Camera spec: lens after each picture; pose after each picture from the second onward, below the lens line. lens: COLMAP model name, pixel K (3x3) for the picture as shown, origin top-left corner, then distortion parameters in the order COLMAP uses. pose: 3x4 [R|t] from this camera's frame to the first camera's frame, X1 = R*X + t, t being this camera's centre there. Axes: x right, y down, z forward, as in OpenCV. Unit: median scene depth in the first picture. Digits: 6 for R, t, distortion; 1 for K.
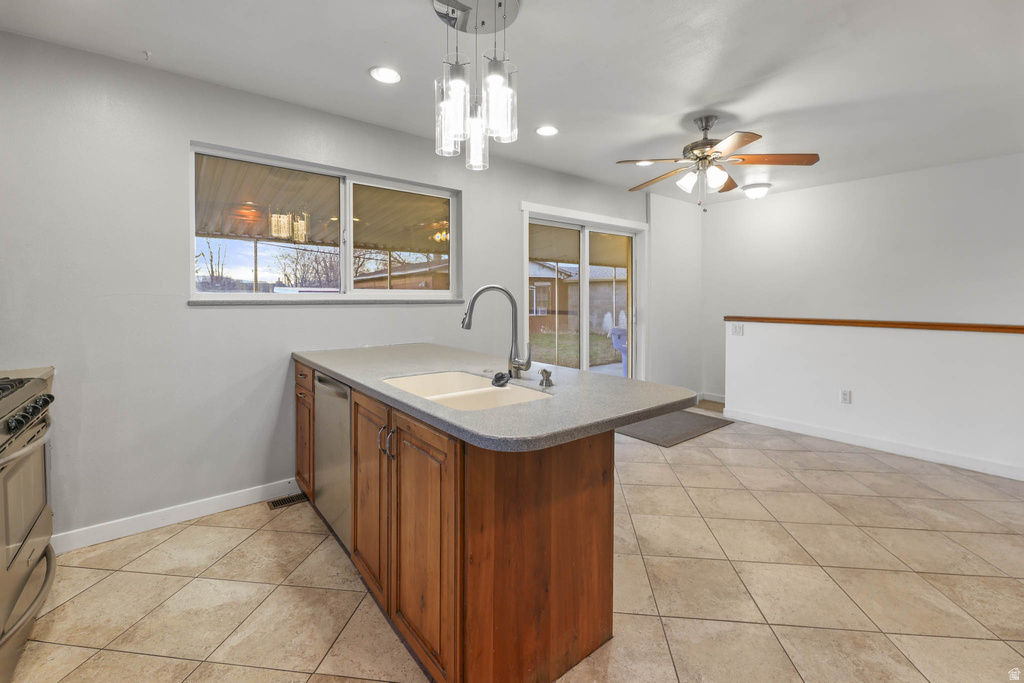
lens RADIAL K [[435.1, 0, 511.7], [0, 435.1, 298.8], [0, 0, 1]] dist [-0.000829, -0.000193]
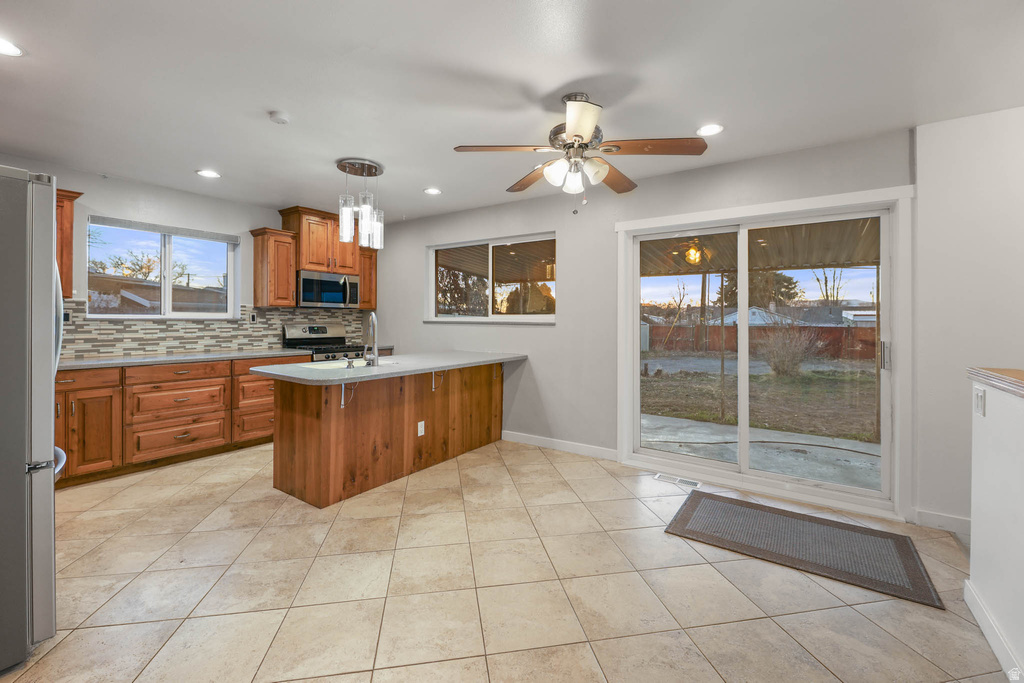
lens RADIAL K [[423.5, 0, 513.6], [0, 423.5, 318.1], [0, 0, 1]] dist [-0.000561, -0.000170]
pose [[0.297323, 0.000666, -0.954777, 1.105282], [-0.010414, 0.999943, -0.002546, -0.007087], [0.954720, 0.010700, 0.297313, 0.640050]]
